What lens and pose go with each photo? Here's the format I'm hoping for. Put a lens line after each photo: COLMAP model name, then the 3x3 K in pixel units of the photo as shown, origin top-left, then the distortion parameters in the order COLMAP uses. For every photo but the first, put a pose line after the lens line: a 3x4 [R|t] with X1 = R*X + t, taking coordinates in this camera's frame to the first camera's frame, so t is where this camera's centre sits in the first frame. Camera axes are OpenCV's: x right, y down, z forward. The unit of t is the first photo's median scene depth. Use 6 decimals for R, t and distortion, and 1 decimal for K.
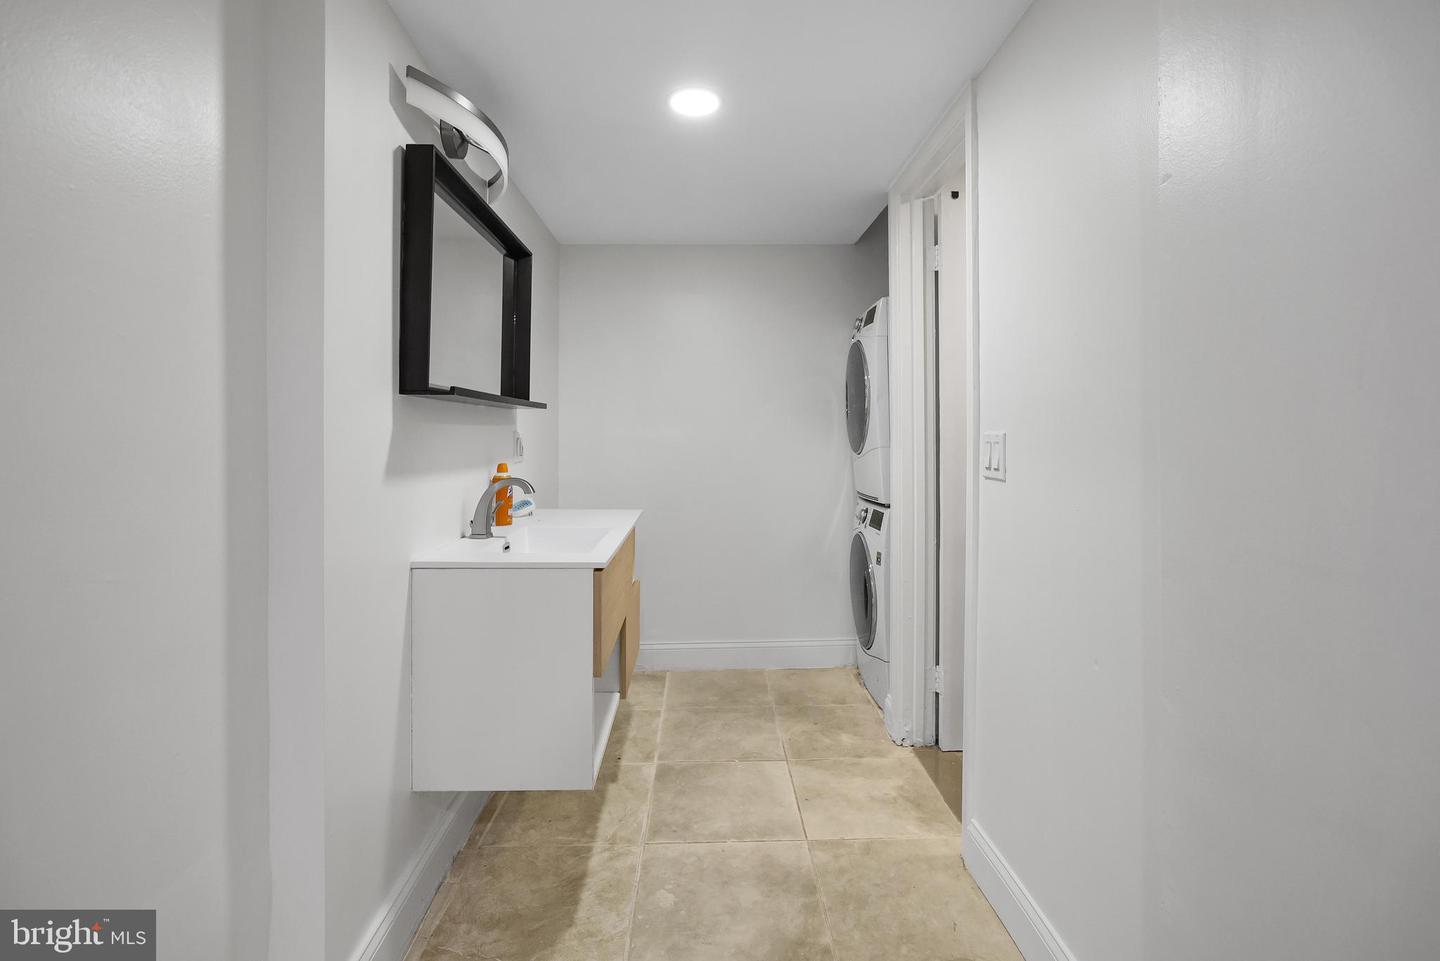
lens RADIAL K [[1050.2, 0, 862.6], [0, 1050.2, 418.6], [0, 0, 1]] dist [-0.008988, -0.000439]
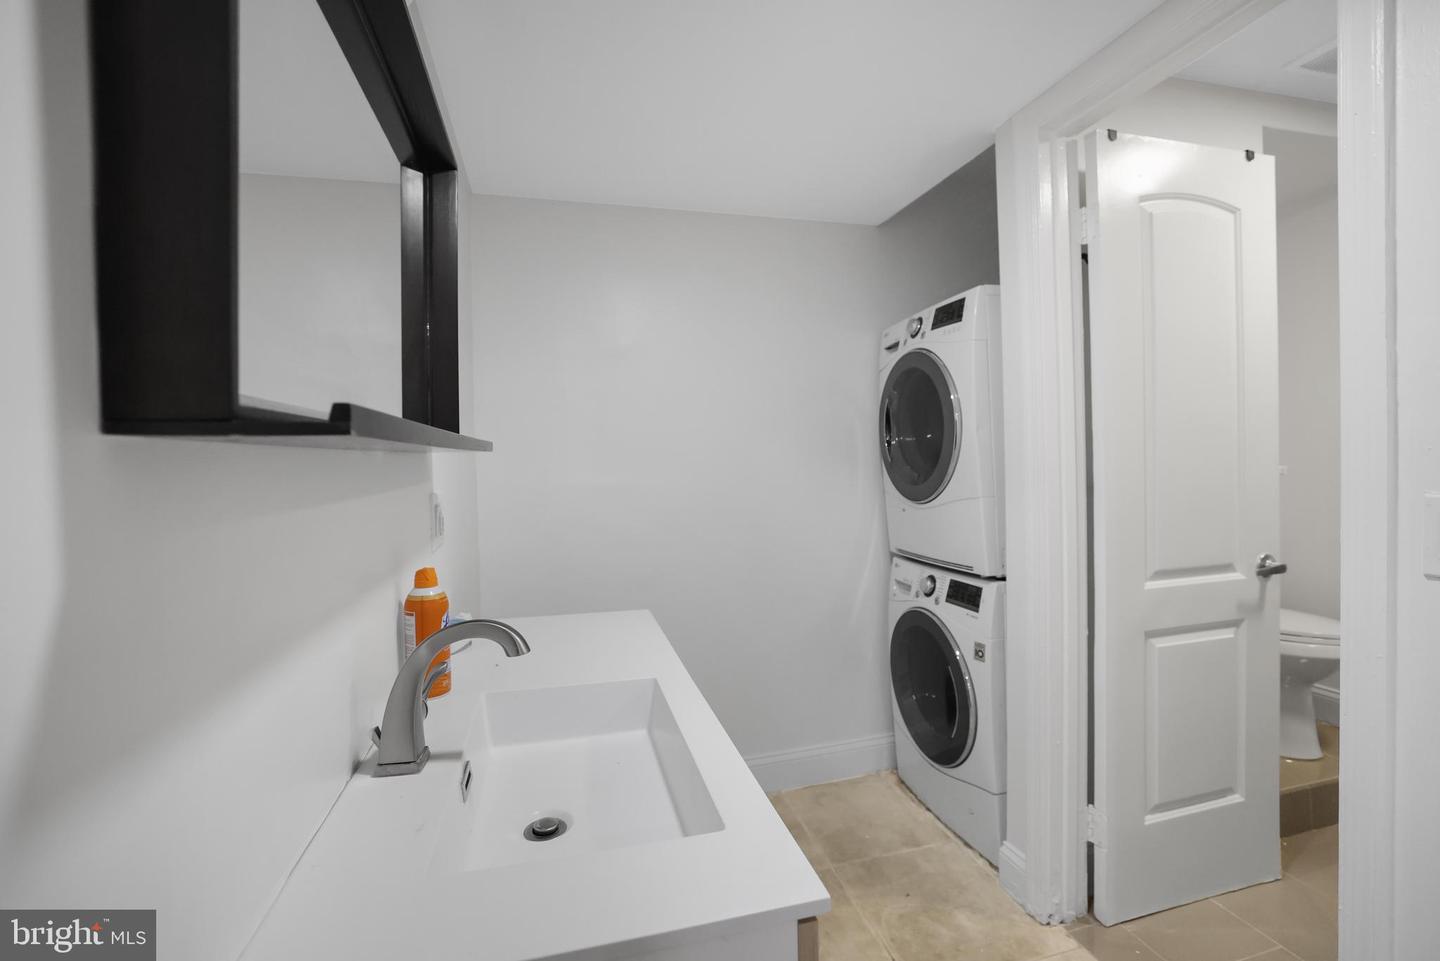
lens RADIAL K [[628.5, 0, 714.8], [0, 628.5, 462.9], [0, 0, 1]] dist [-0.036028, 0.014558]
pose [[0.970182, -0.019223, 0.241615, -0.266477], [0.008114, 0.998867, 0.046889, -0.017606], [-0.242243, -0.043530, 0.969239, 0.651727]]
